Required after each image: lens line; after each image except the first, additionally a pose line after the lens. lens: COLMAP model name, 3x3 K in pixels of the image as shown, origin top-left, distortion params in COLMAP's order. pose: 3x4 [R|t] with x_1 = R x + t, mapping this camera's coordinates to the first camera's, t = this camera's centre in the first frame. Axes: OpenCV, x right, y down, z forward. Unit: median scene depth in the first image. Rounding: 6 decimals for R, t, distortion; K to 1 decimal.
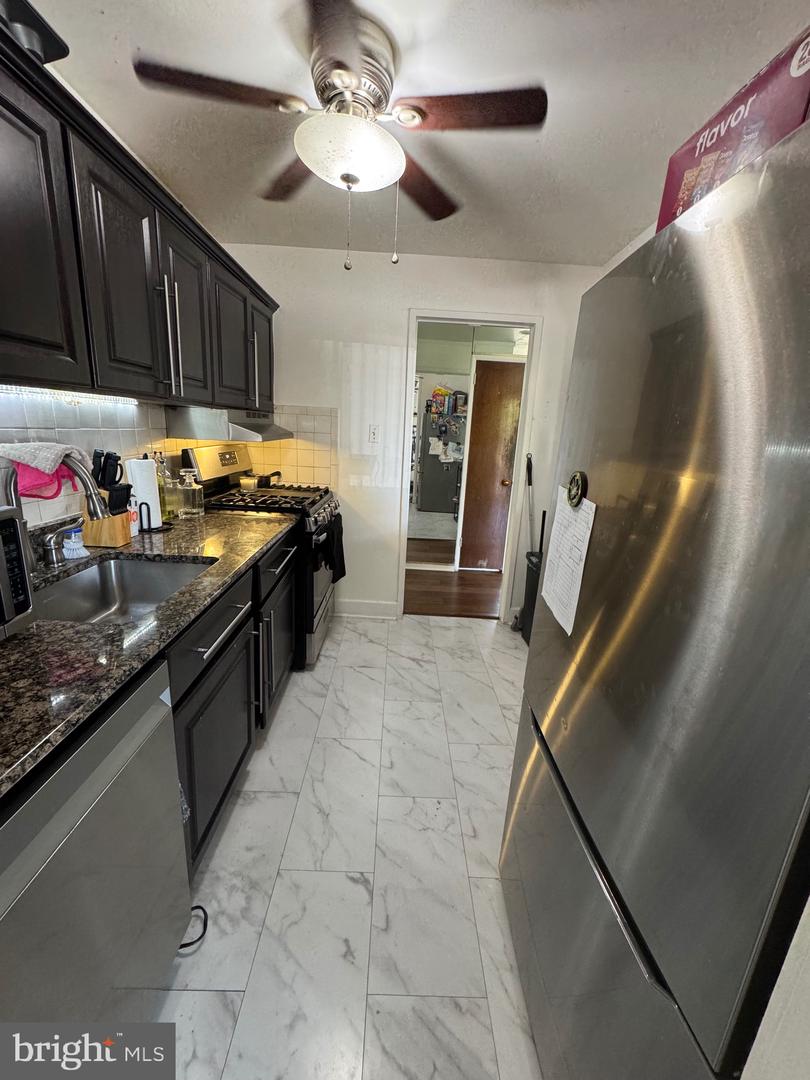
lens RADIAL K [[430.6, 0, 401.9], [0, 430.6, 539.8], [0, 0, 1]] dist [-0.005137, 0.001177]
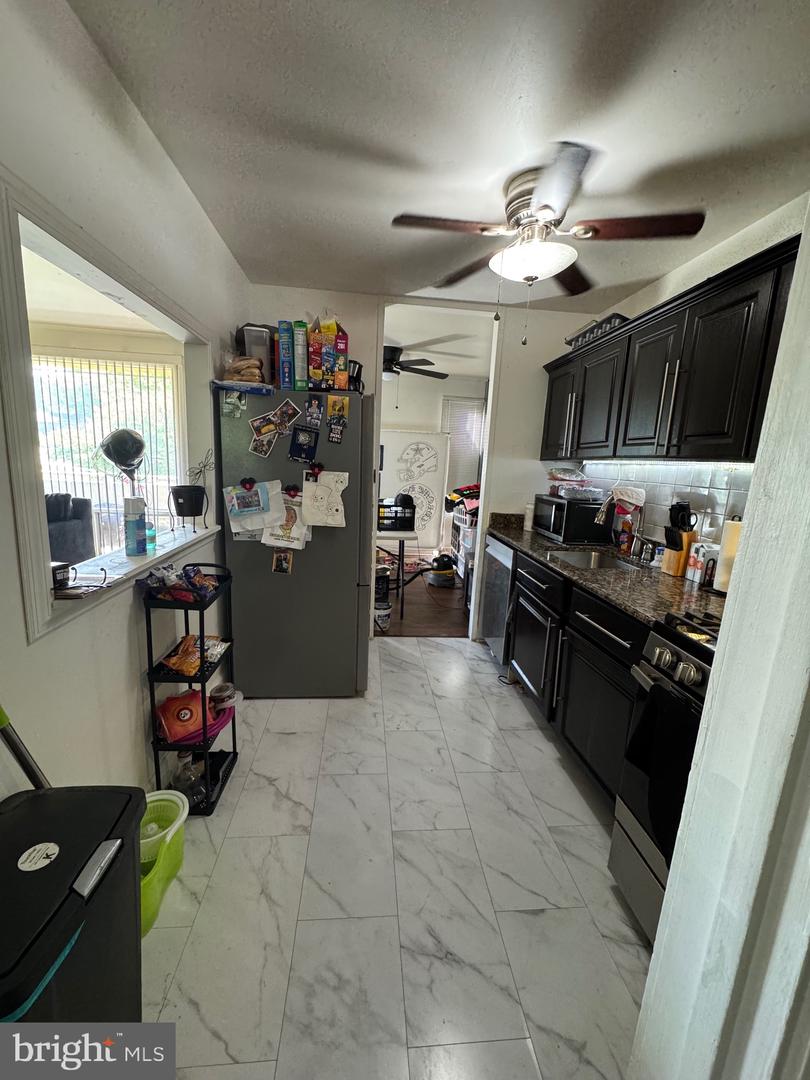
lens RADIAL K [[430.6, 0, 395.9], [0, 430.6, 540.4], [0, 0, 1]] dist [-0.005137, 0.001177]
pose [[-0.992335, -0.089648, -0.085061, 0.238876], [-0.117279, 0.900143, 0.419509, -0.449448], [0.038959, 0.426269, -0.903757, 1.799661]]
